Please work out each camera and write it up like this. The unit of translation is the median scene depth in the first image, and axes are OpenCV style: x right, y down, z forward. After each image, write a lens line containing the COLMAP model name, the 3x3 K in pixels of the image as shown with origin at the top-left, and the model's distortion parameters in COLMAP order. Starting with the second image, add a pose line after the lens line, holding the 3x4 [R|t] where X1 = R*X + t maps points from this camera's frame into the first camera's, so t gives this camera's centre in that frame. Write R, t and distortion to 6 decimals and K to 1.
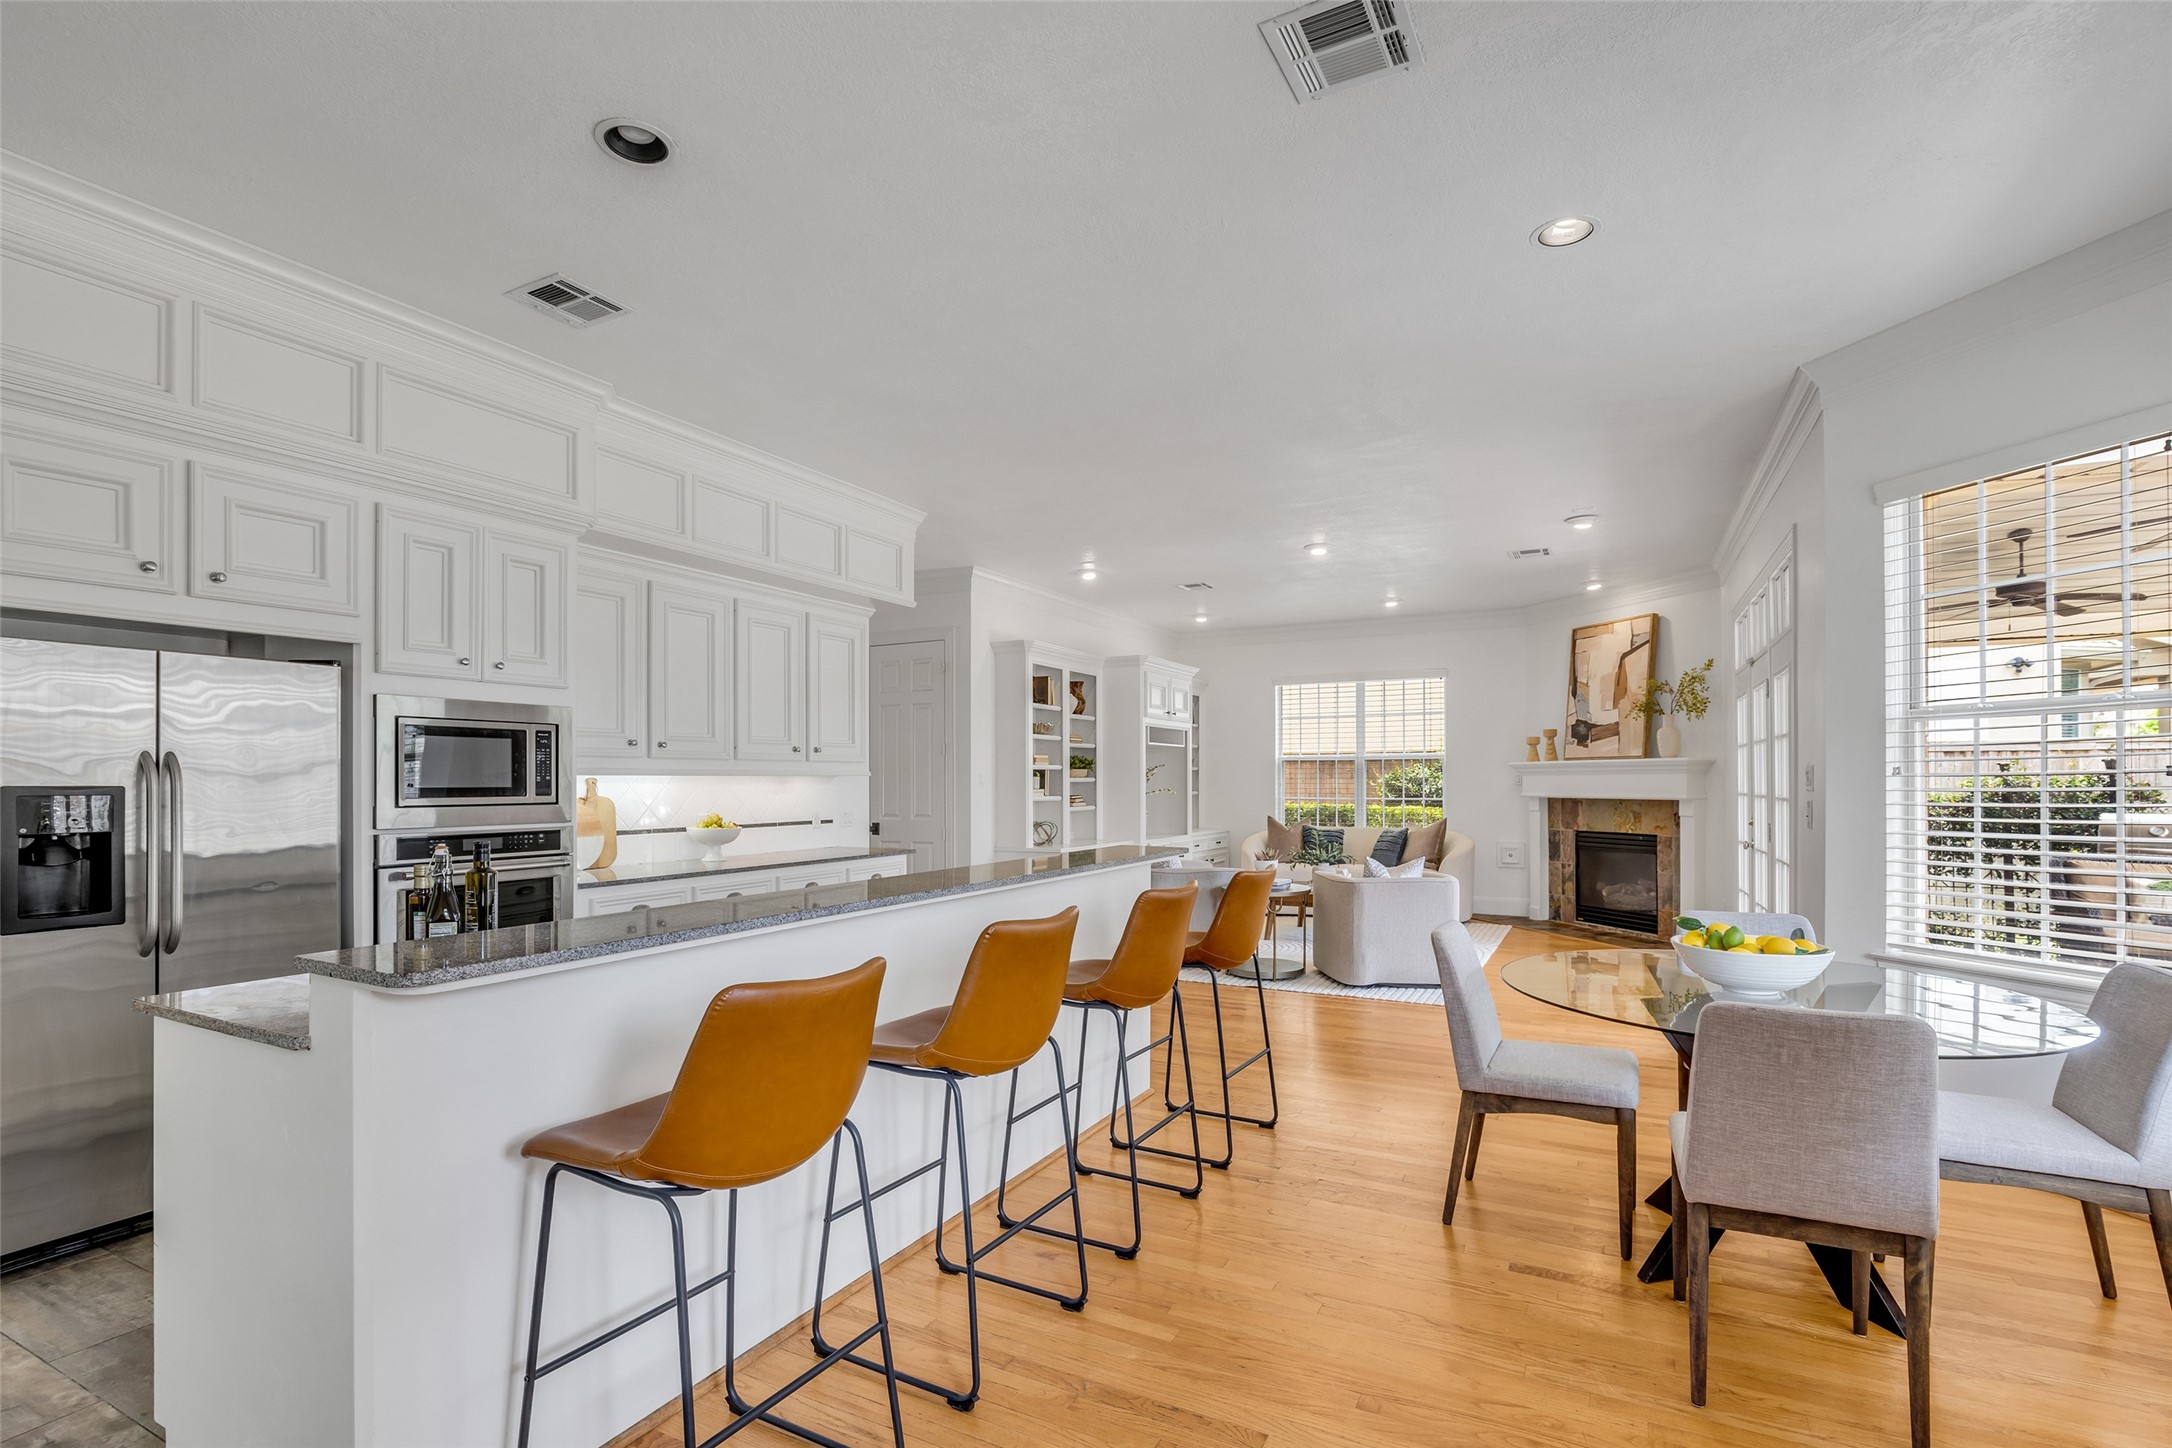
lens RADIAL K [[996.2, 0, 1082.1], [0, 996.2, 770.7], [0, 0, 1]] dist [-0.022357, 0.005016]
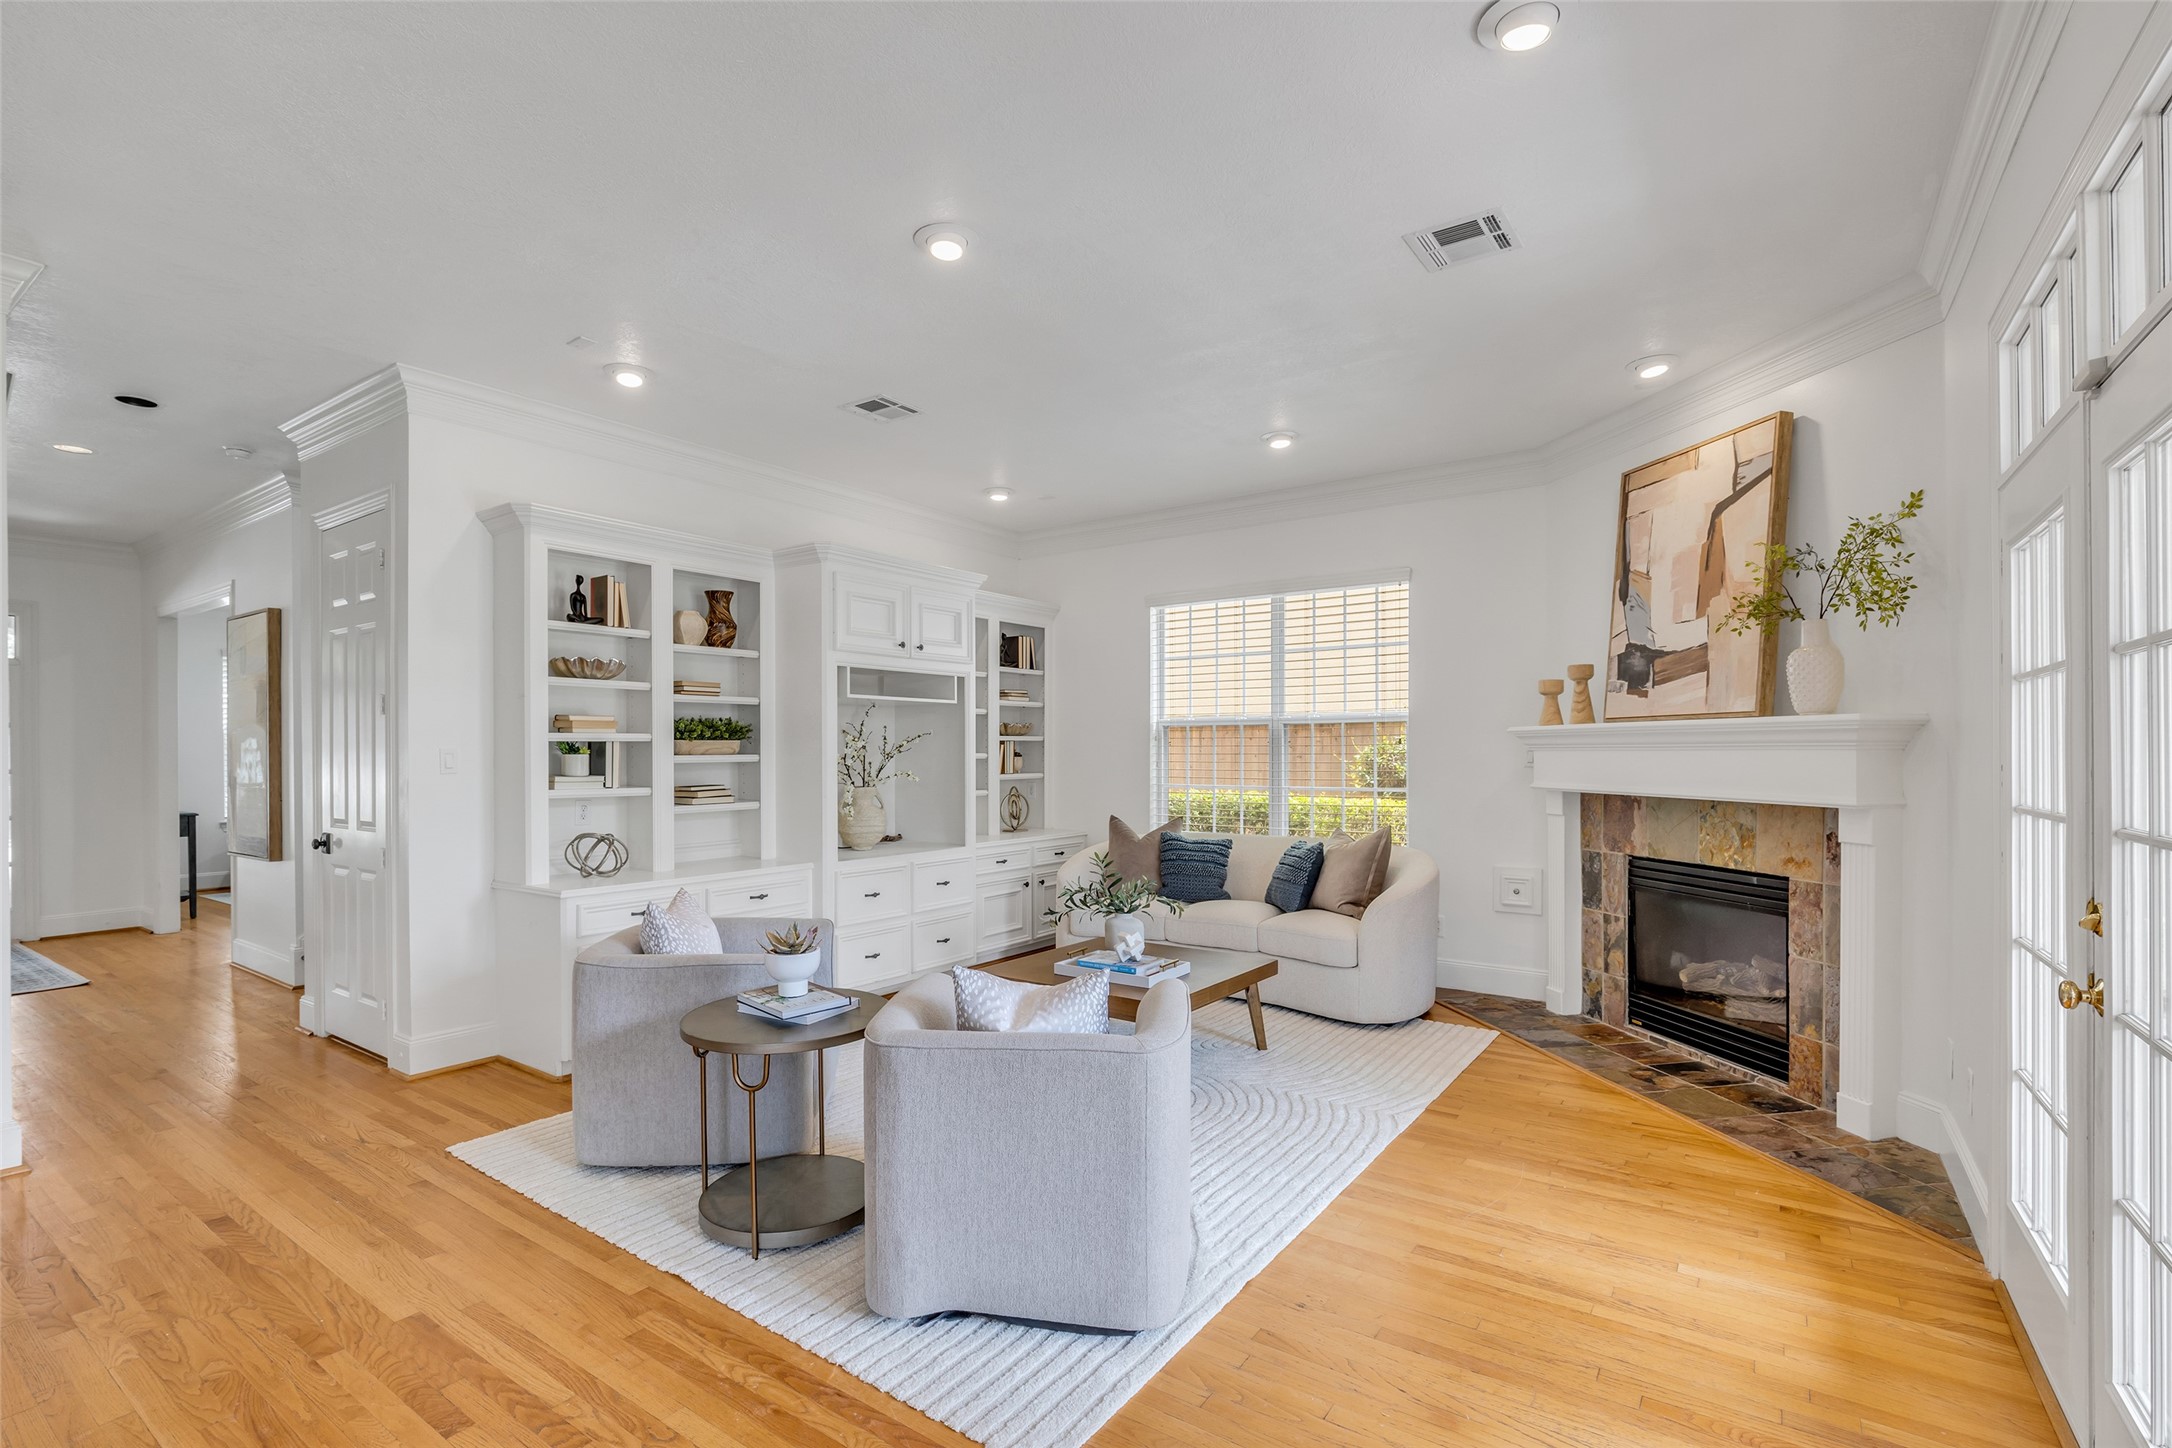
lens RADIAL K [[996.2, 0, 1071.6], [0, 996.2, 749.2], [0, 0, 1]] dist [-0.022357, 0.005016]
pose [[0.992169, -0.001178, -0.124896, 0.285938], [0.002409, 0.999950, 0.009709, -0.002173], [0.124878, -0.009934, 0.992122, 0.466993]]
